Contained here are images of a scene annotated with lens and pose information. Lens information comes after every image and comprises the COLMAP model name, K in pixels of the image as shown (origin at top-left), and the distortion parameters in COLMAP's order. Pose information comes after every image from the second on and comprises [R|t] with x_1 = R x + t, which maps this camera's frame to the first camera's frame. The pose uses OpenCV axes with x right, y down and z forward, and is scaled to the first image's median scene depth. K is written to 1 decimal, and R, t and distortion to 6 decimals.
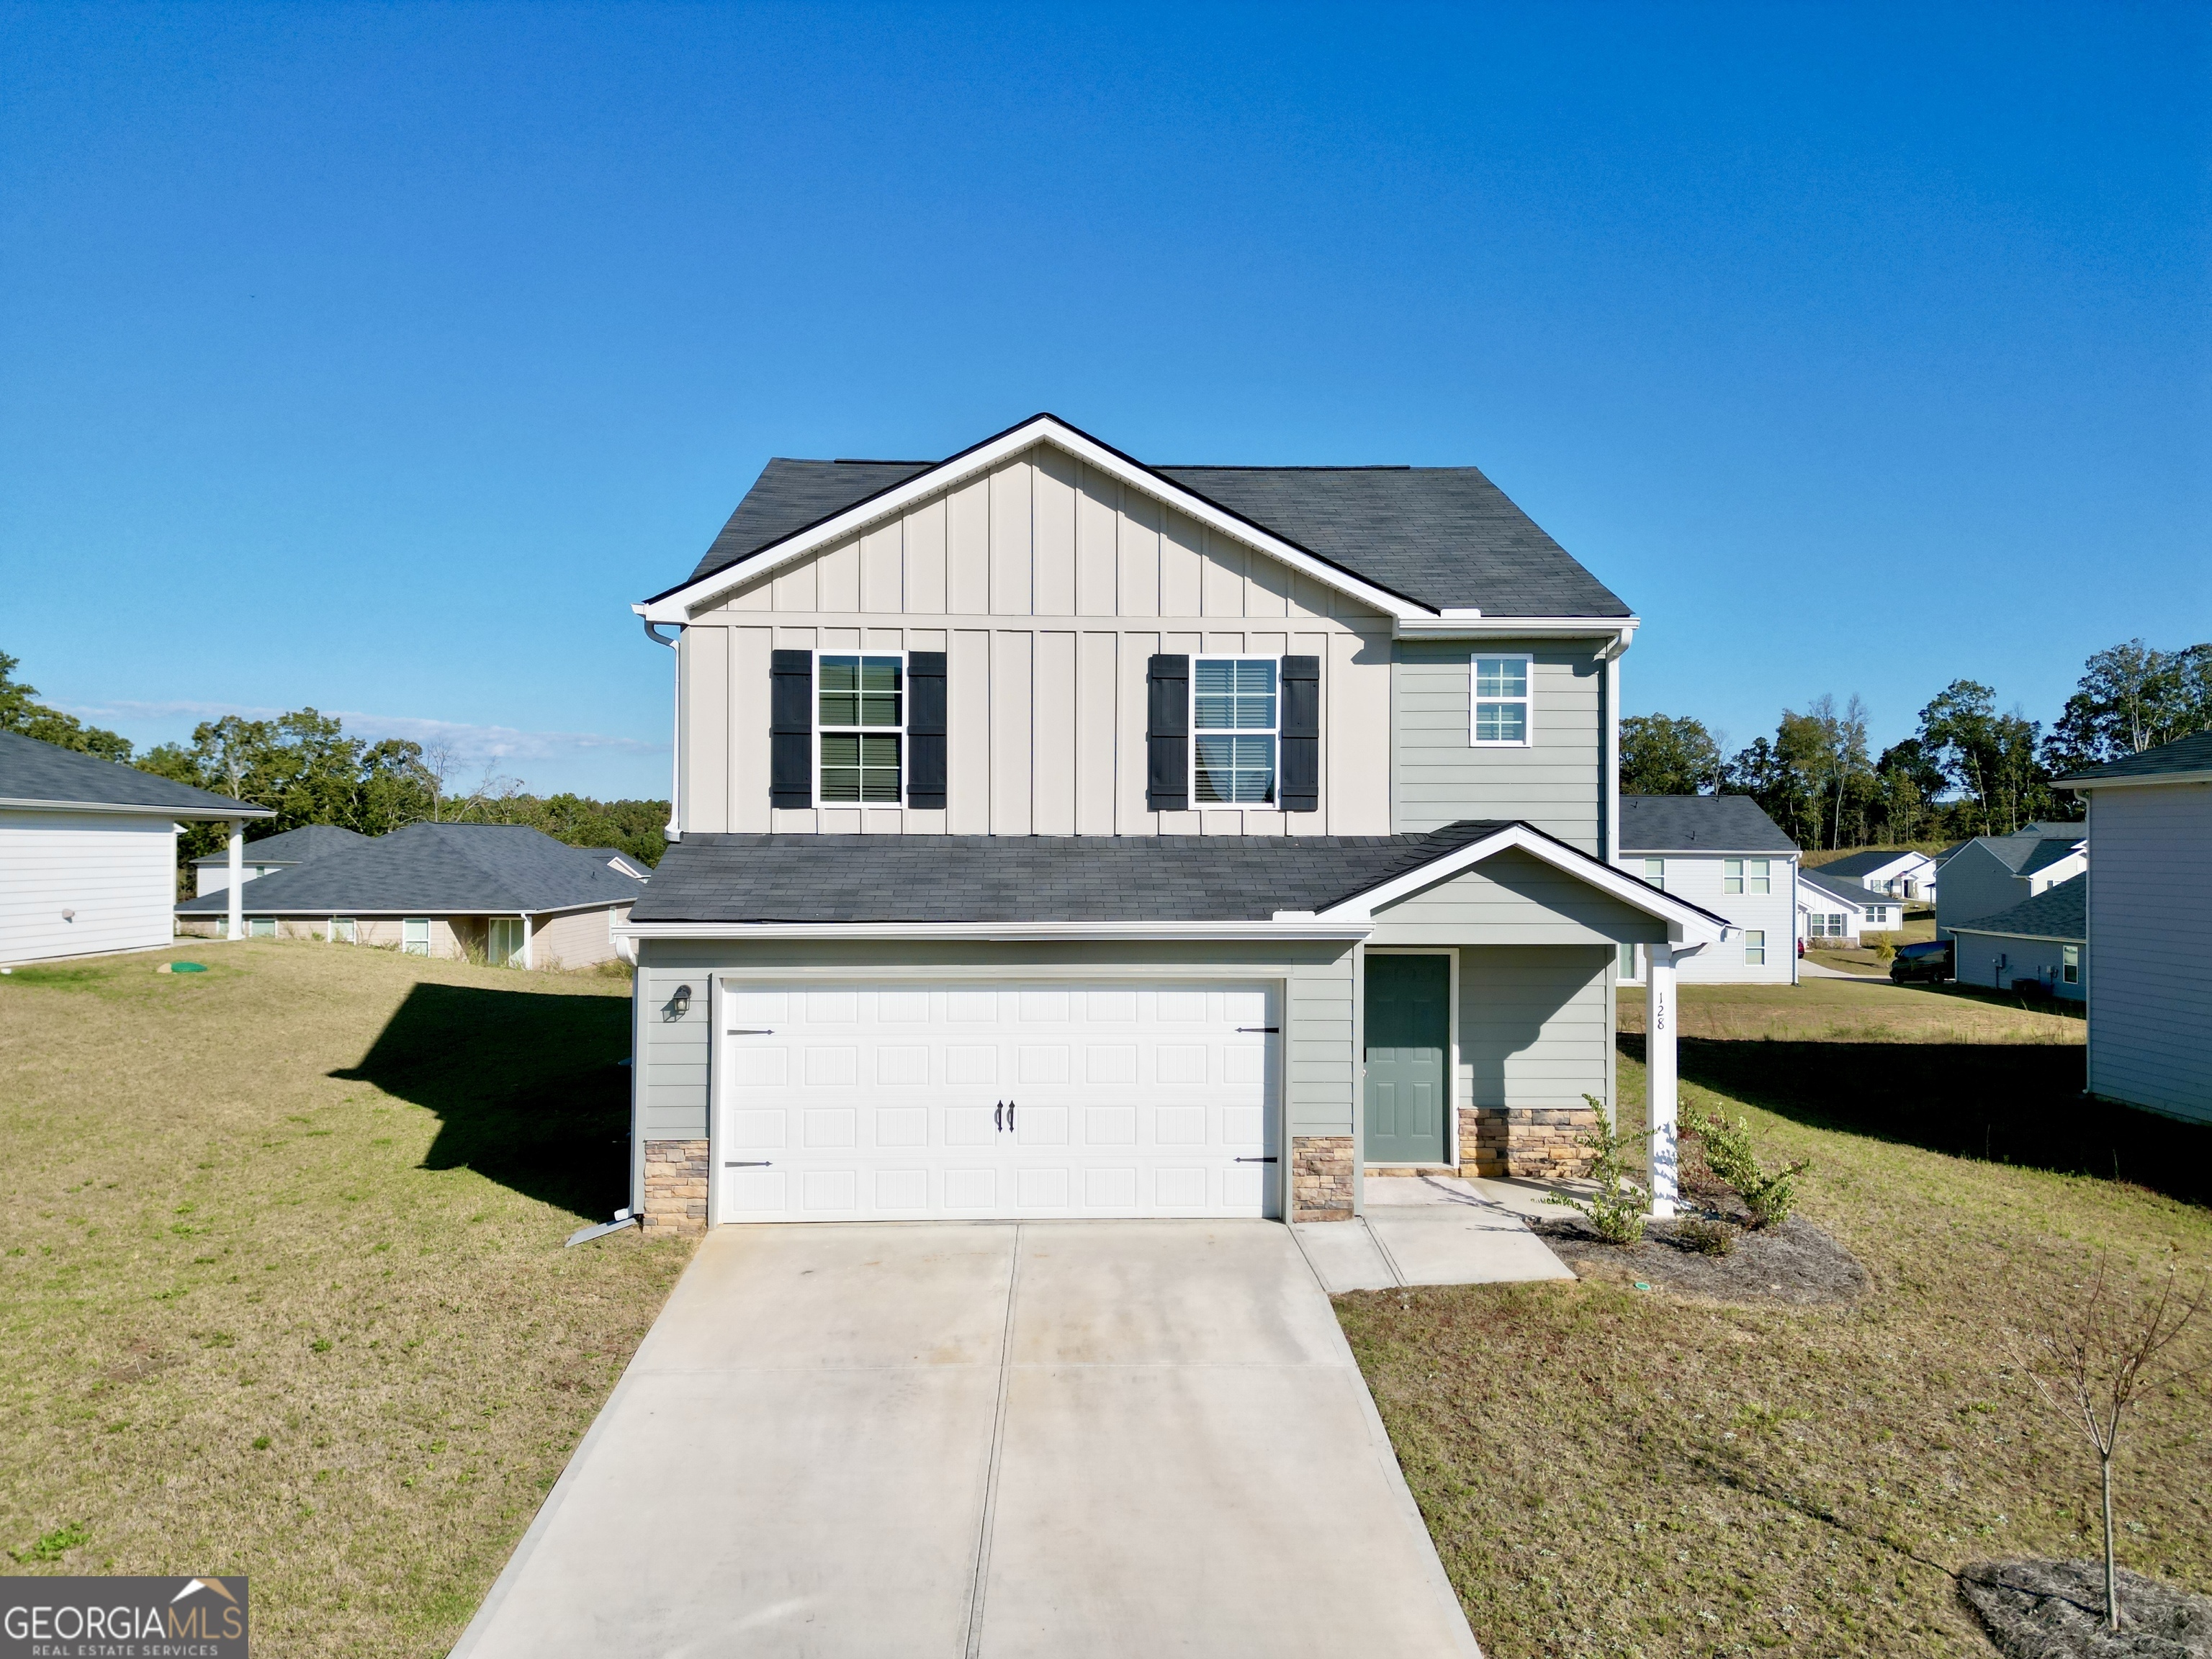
lens RADIAL K [[1542.6, 0, 1131.0], [0, 1542.6, 834.2], [0, 0, 1]] dist [0.062978, 0.000142]
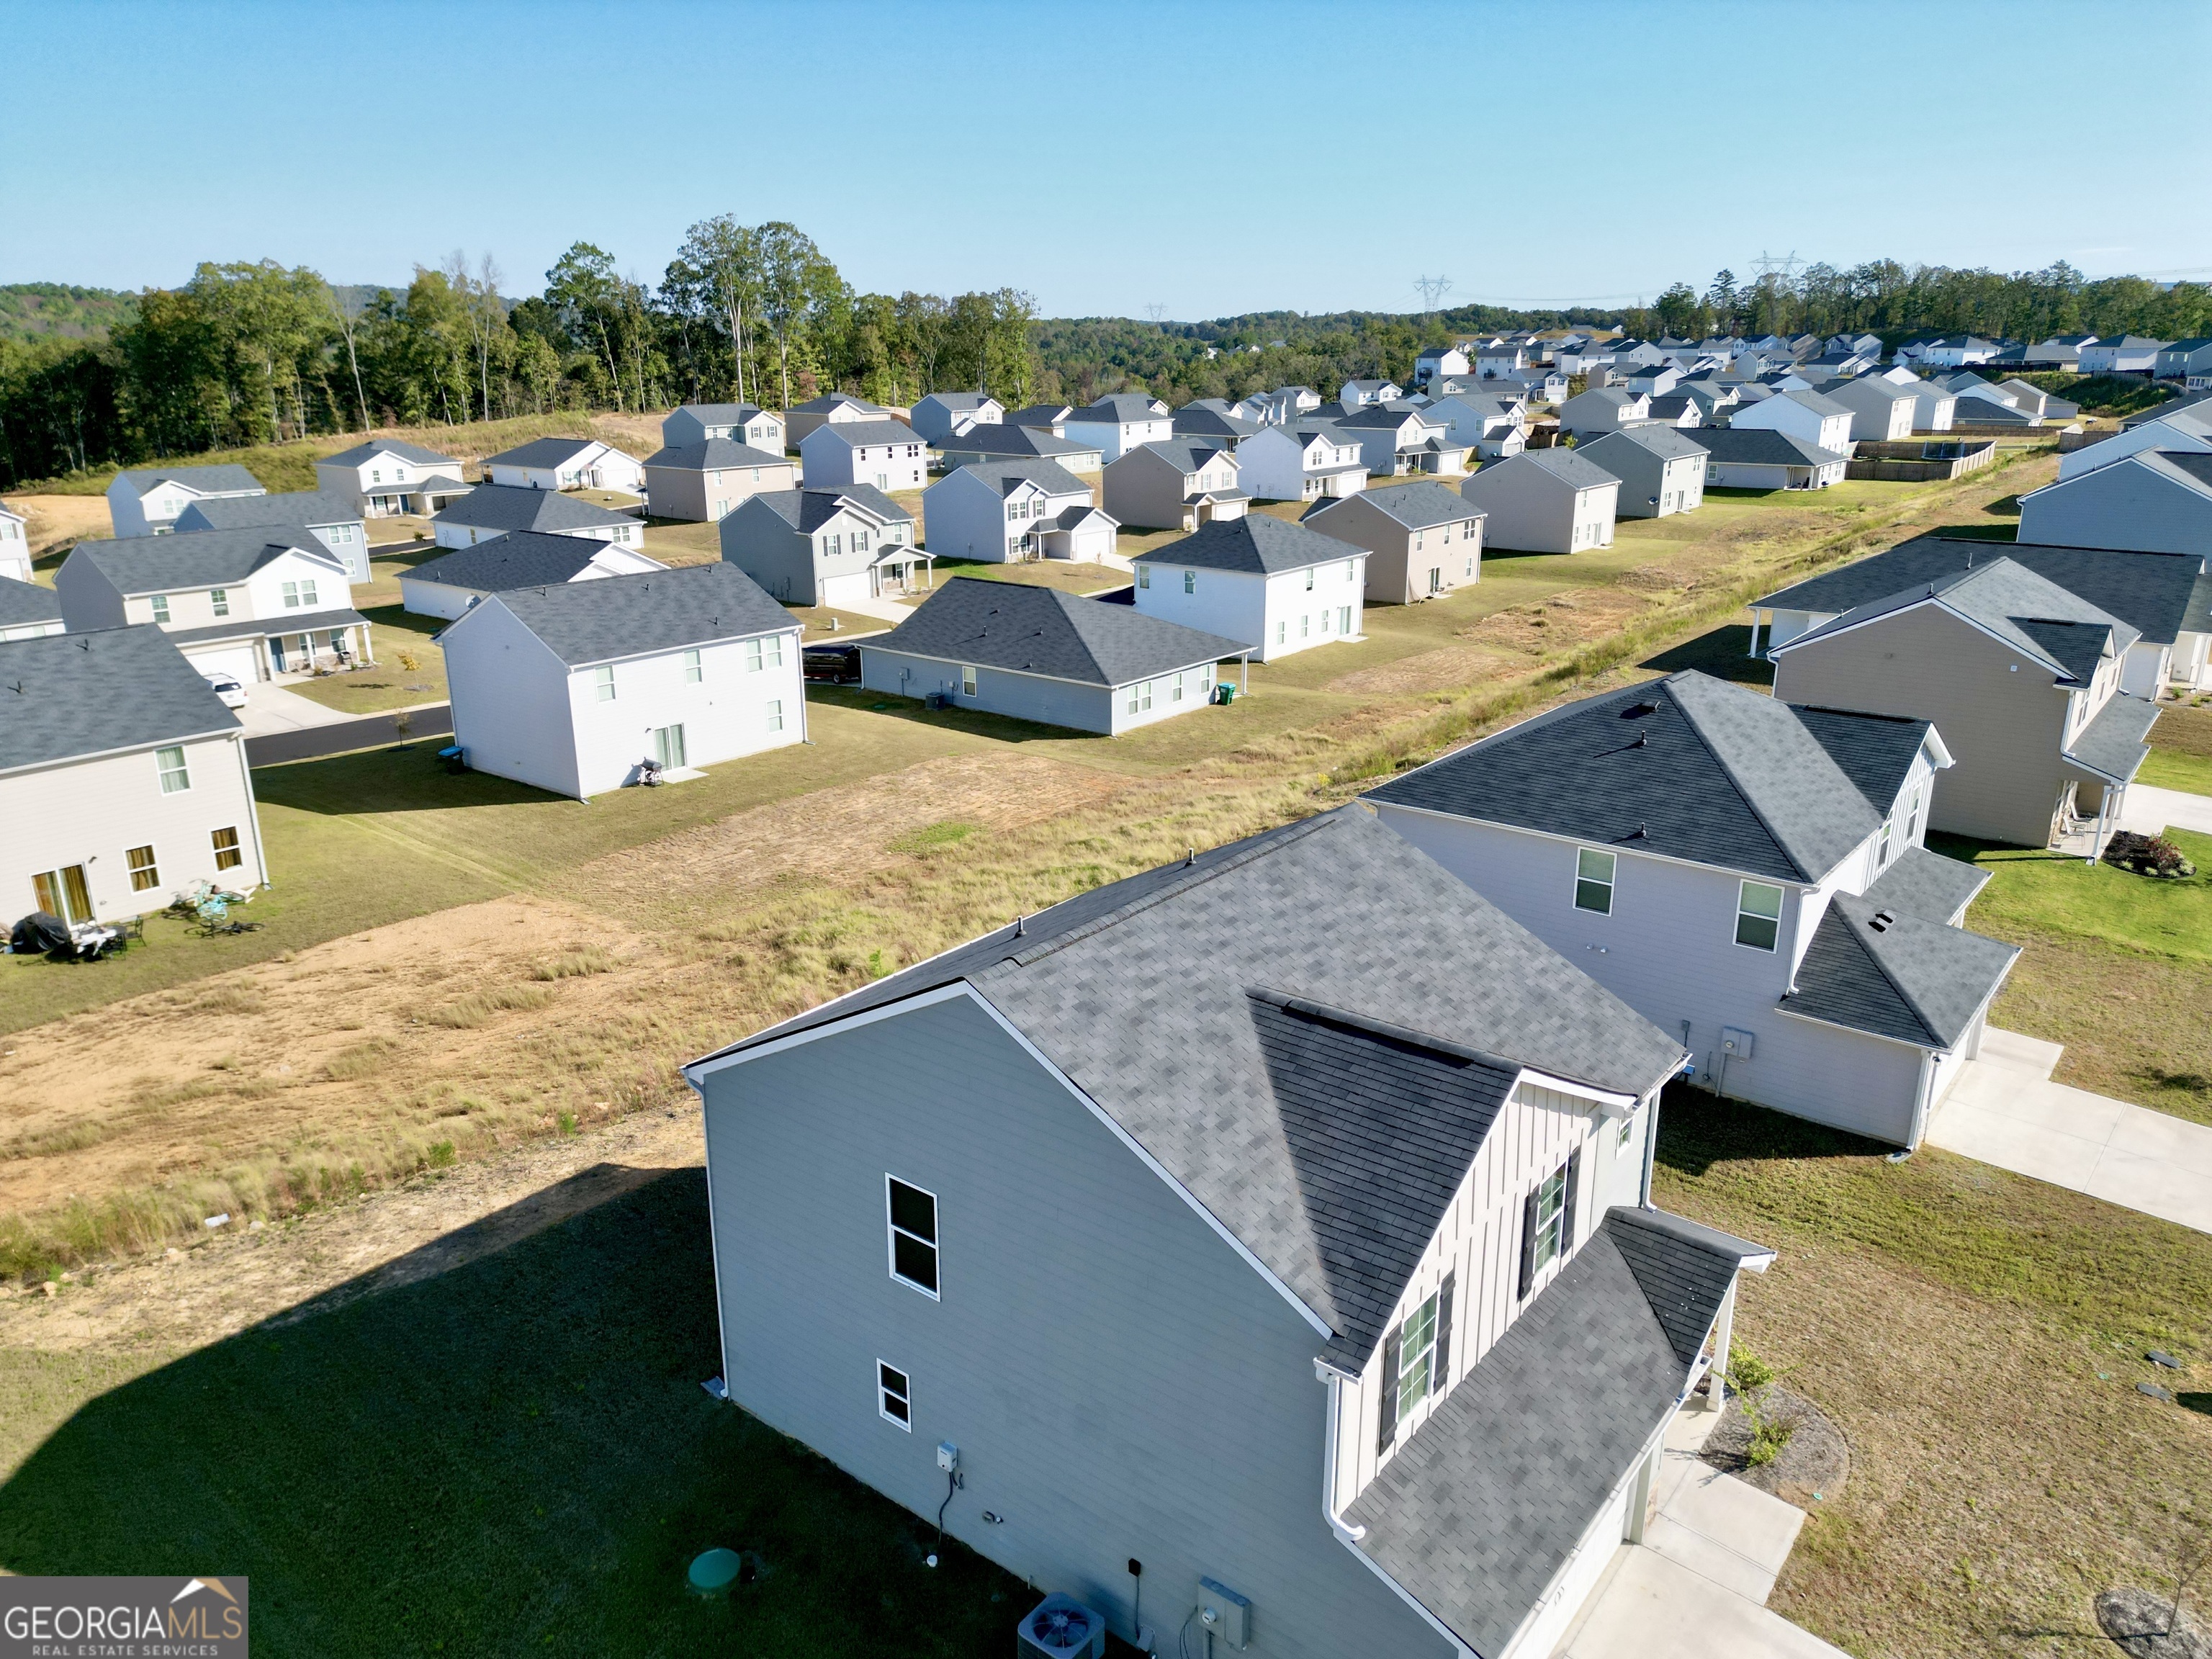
lens RADIAL K [[1562.3, 0, 1130.0], [0, 1562.3, 822.8], [0, 0, 1]] dist [0.054449, -0.053240]
pose [[0.644378, -0.228540, 0.729758, -1.077222], [-0.006059, 0.952741, 0.303722, -0.805099], [-0.764683, -0.200133, 0.612541, 0.517640]]
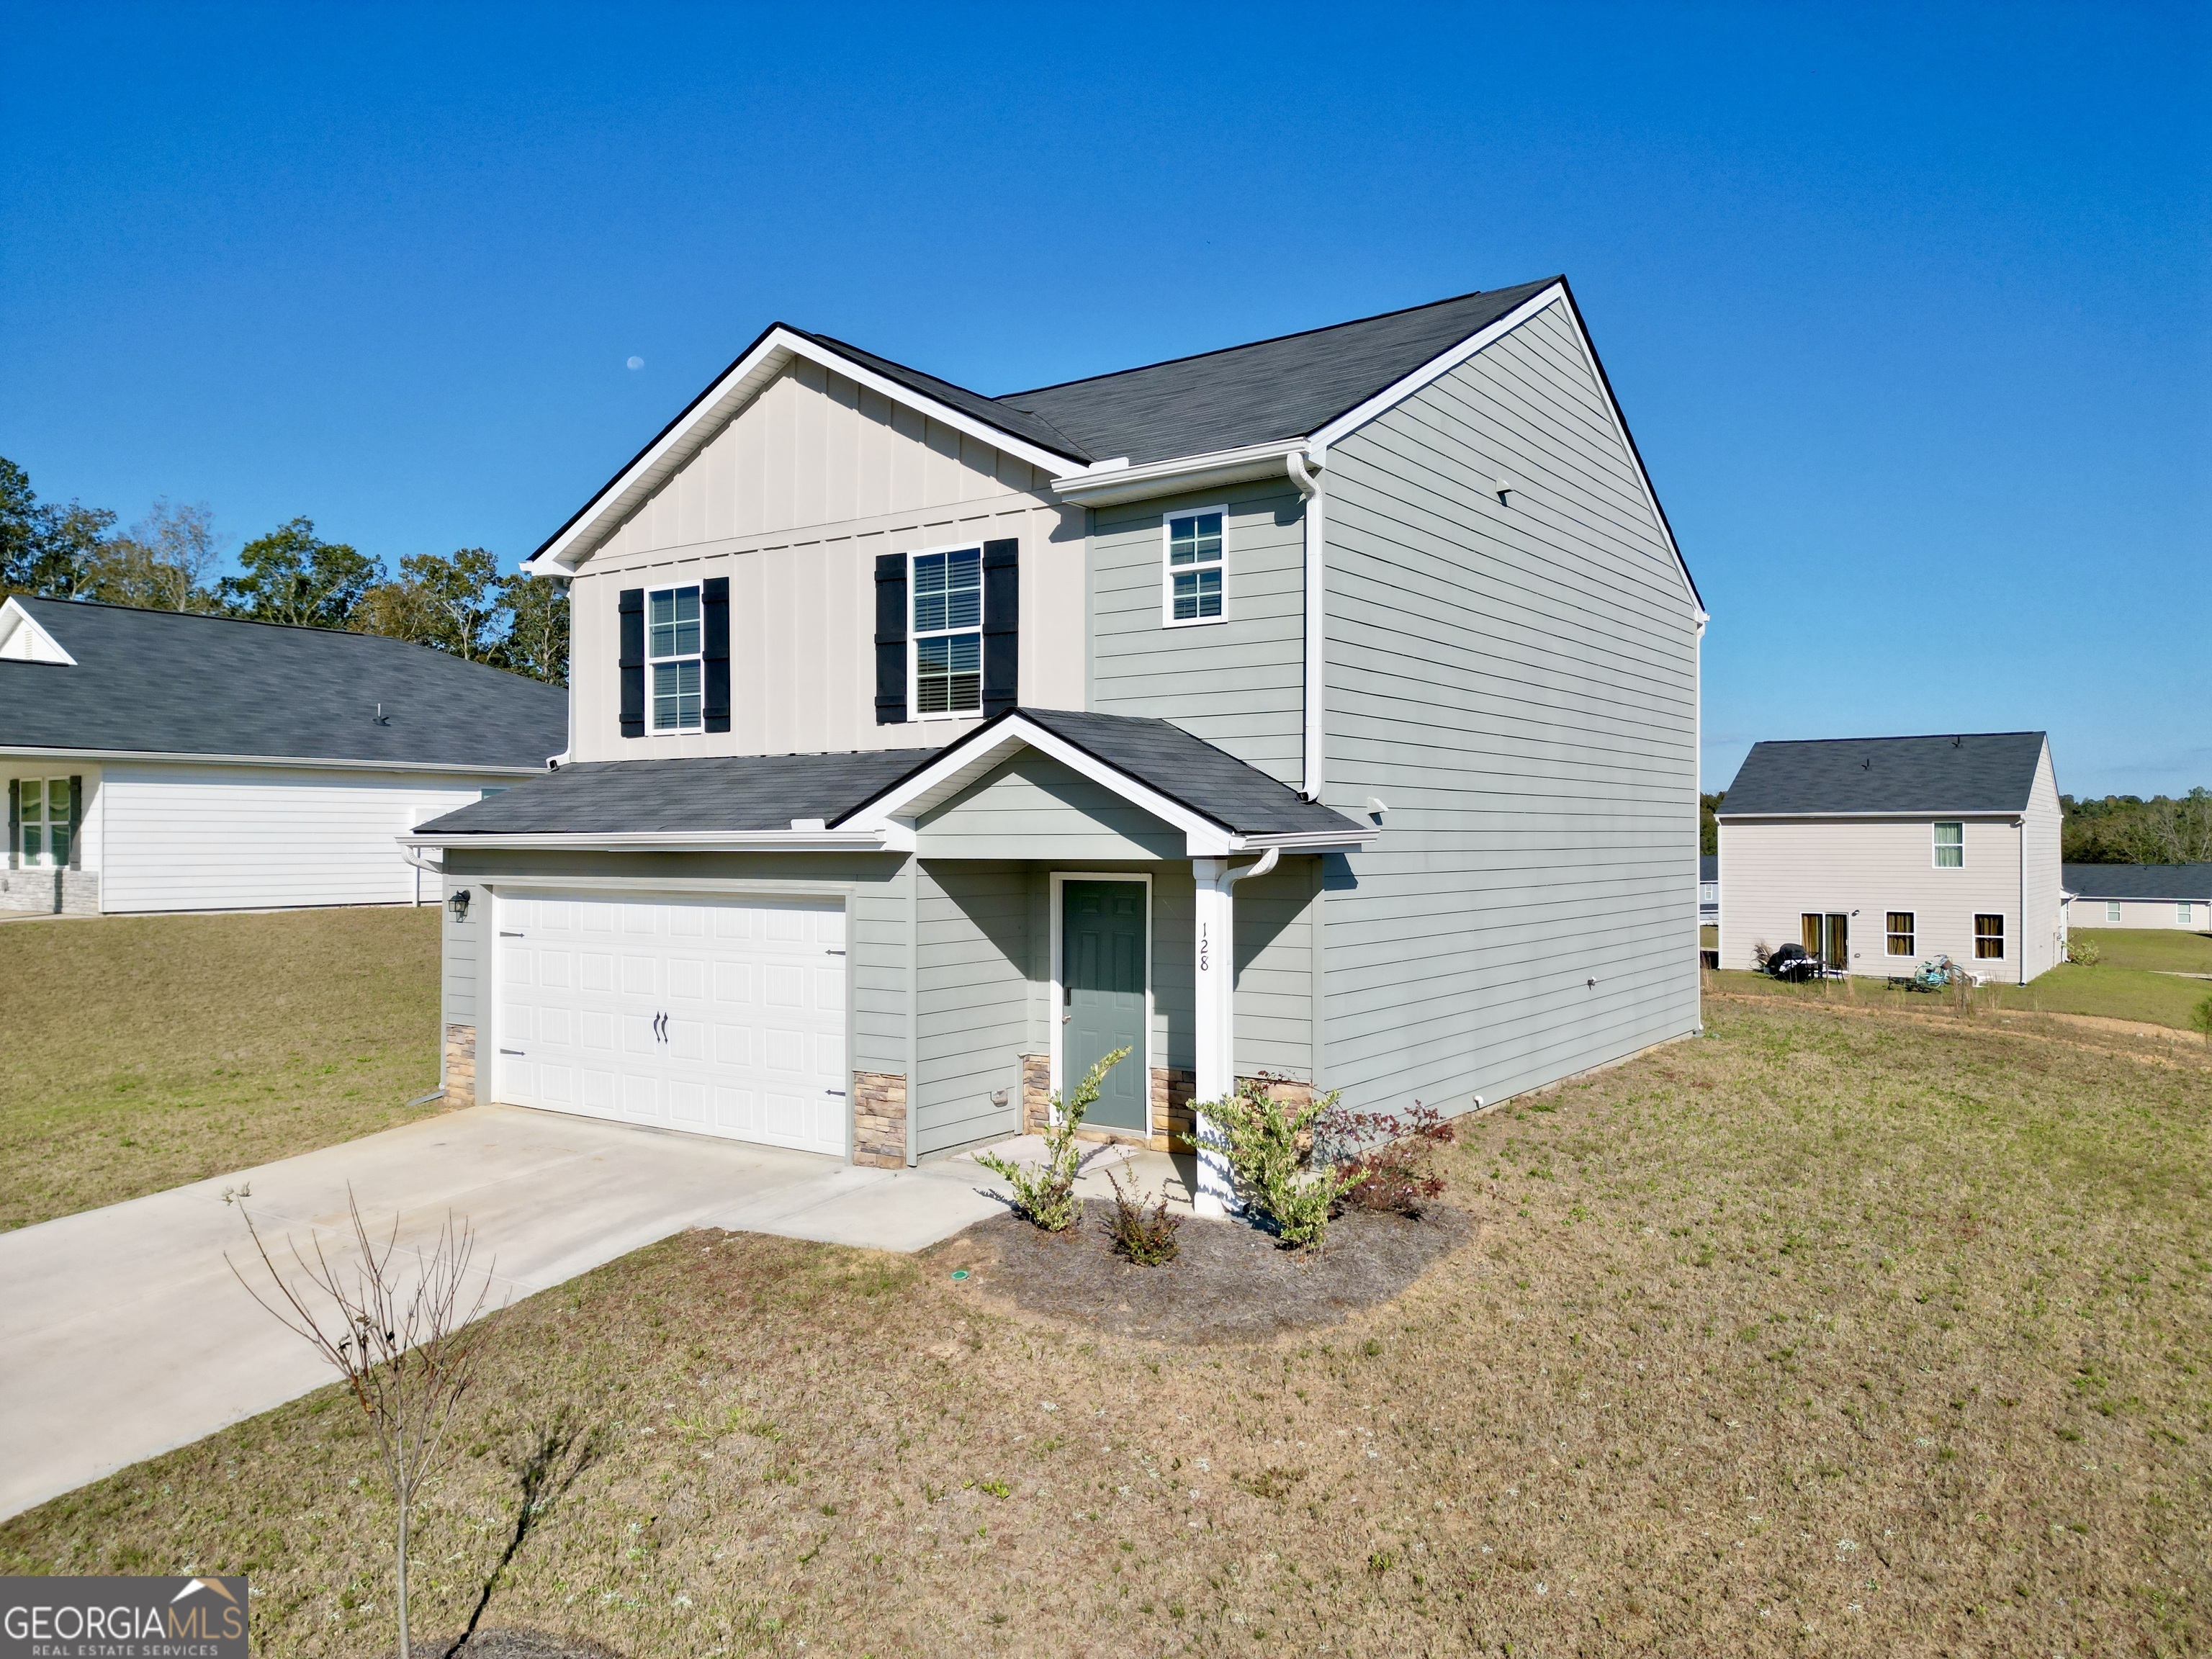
lens RADIAL K [[1560.9, 0, 1116.9], [0, 1560.9, 831.5], [0, 0, 1]] dist [0.052475, -0.003117]
pose [[0.795706, -0.005519, -0.605658, 0.705895], [0.009516, 0.999949, 0.003390, 0.048631], [0.605609, -0.008461, 0.795718, 0.329251]]
